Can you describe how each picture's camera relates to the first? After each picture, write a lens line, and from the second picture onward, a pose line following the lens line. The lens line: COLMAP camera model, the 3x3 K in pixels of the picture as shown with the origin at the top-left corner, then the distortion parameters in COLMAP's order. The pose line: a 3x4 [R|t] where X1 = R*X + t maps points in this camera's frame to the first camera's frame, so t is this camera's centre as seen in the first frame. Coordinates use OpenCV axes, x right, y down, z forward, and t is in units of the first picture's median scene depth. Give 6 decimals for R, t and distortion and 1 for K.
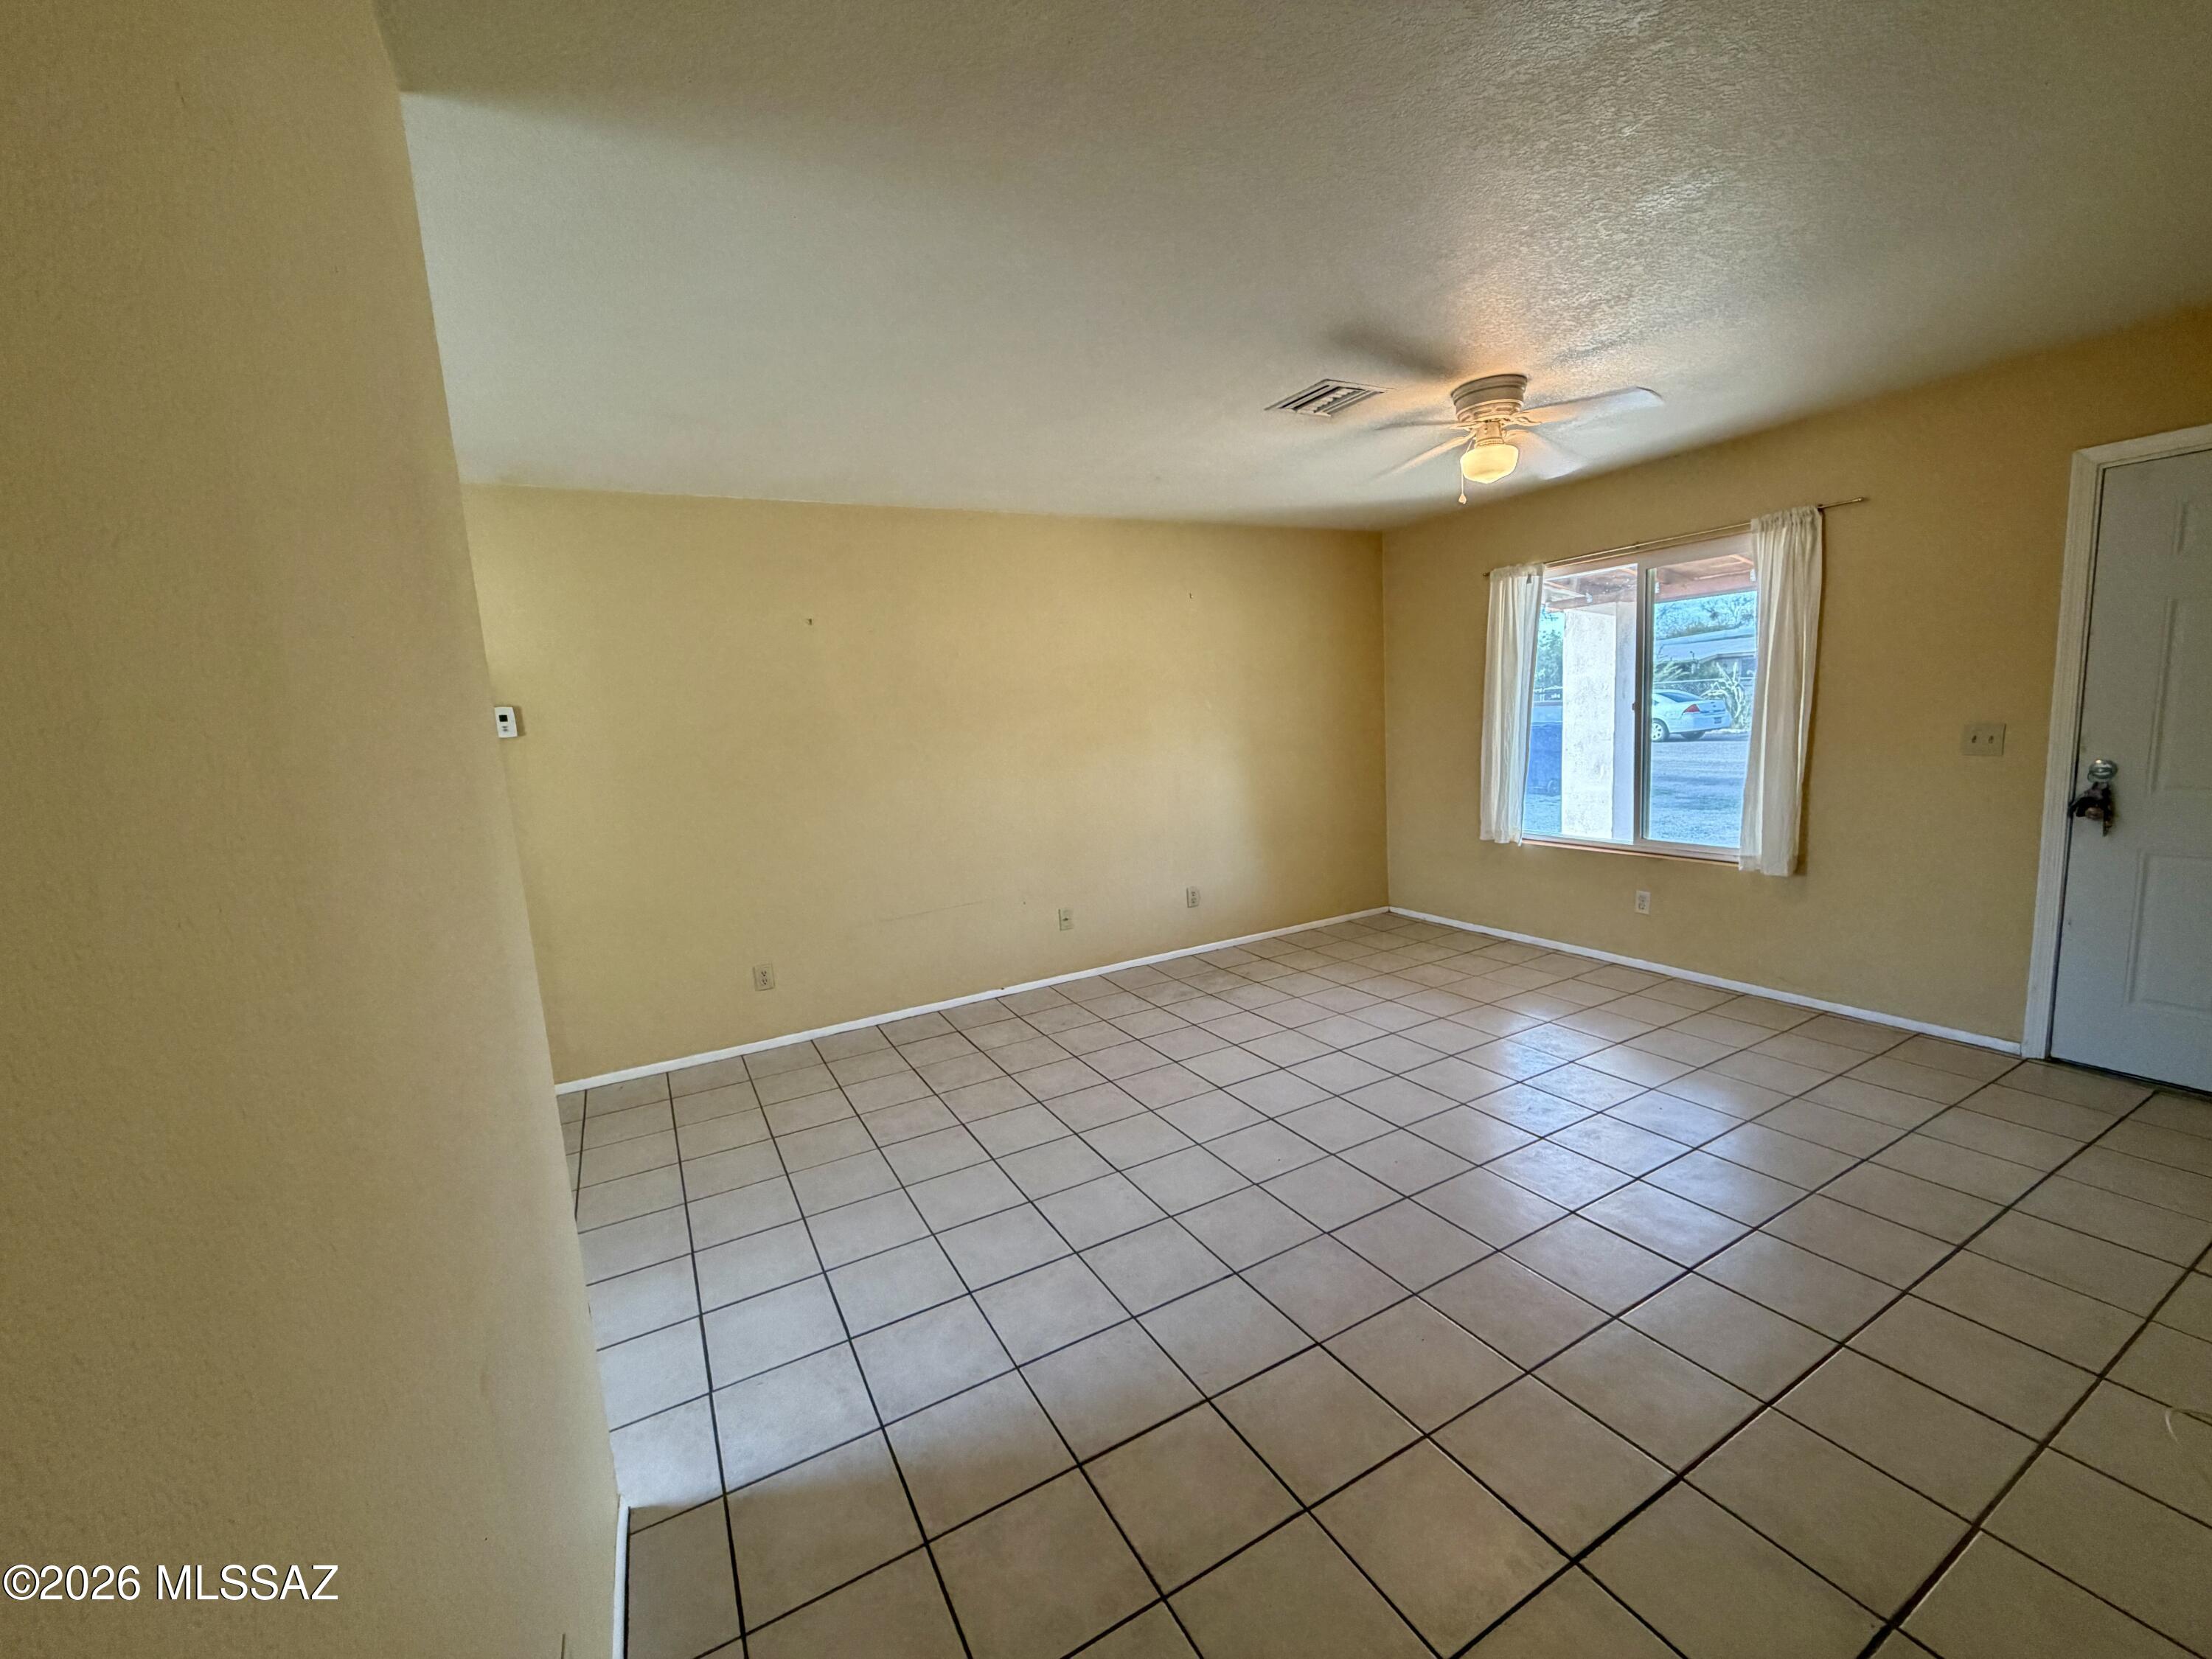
lens RADIAL K [[883.8, 0, 1097.0], [0, 883.8, 834.5], [0, 0, 1]] dist [0.002287, 0.000725]
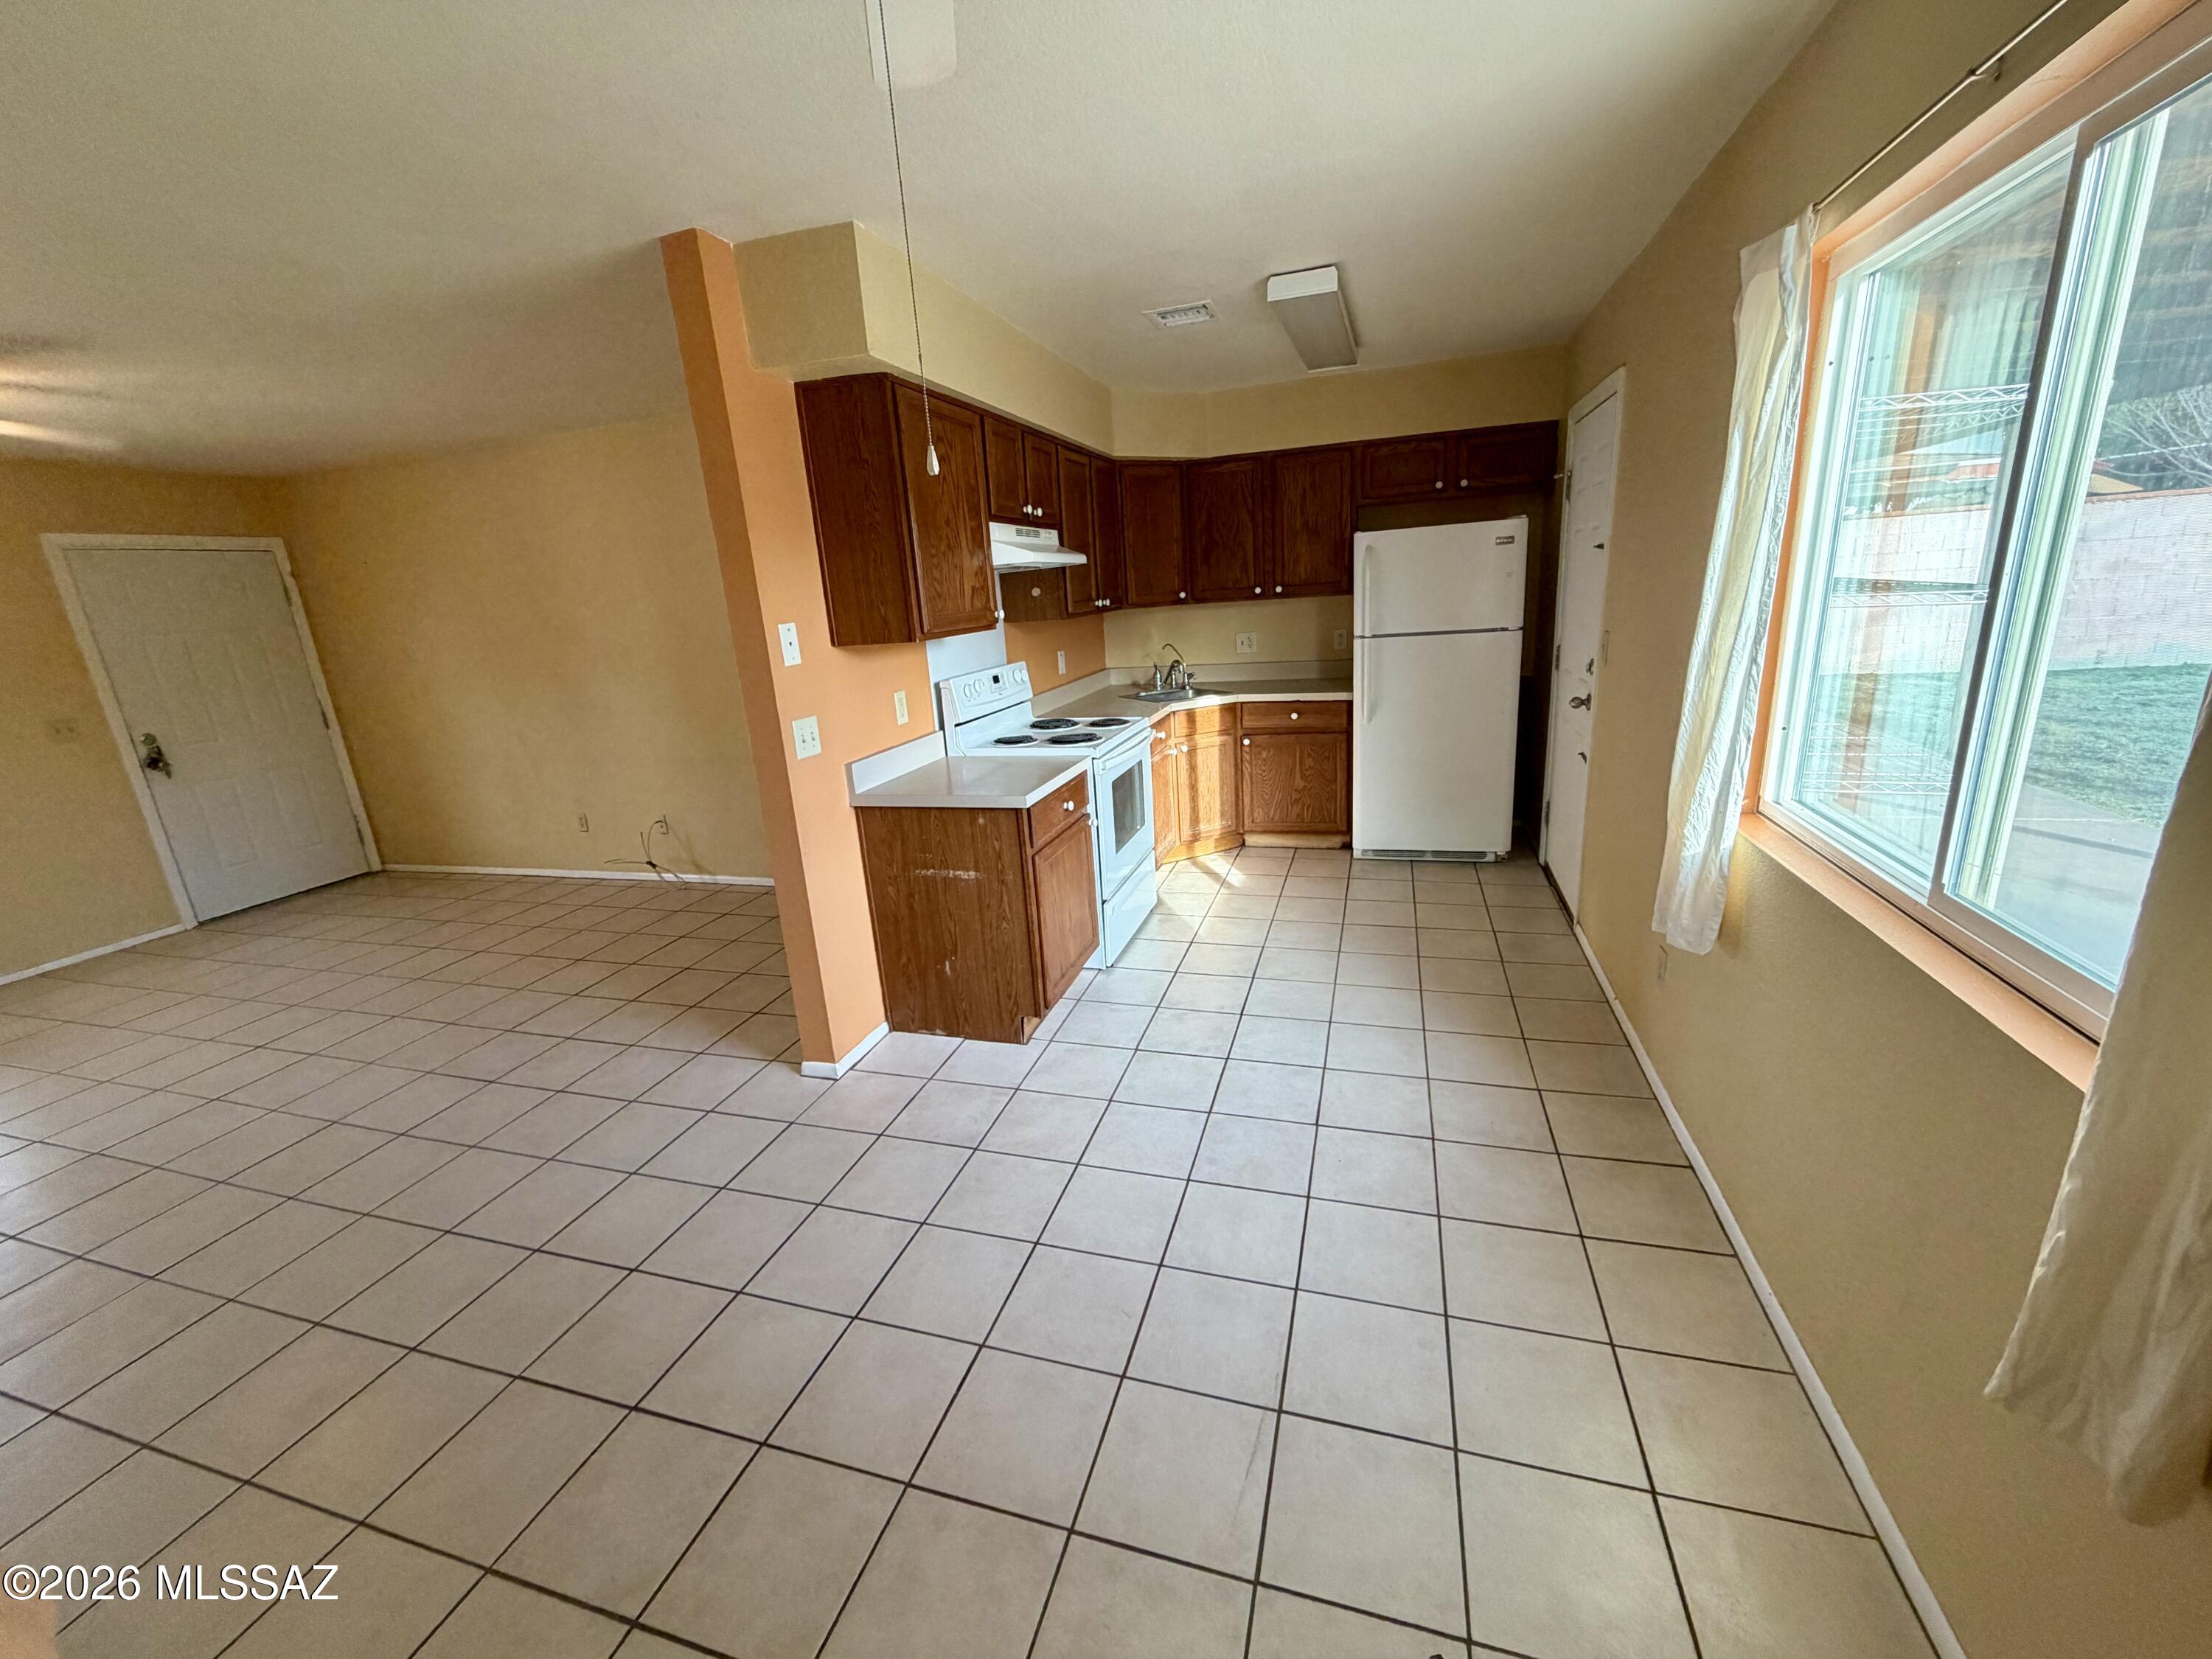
lens RADIAL K [[883.8, 0, 1103.8], [0, 883.8, 832.0], [0, 0, 1]] dist [0.002287, 0.000725]
pose [[-0.696075, -0.077405, 0.713784, -0.826257], [0.222755, 0.921829, 0.317194, -0.027857], [-0.682539, 0.379790, -0.624420, 0.591730]]
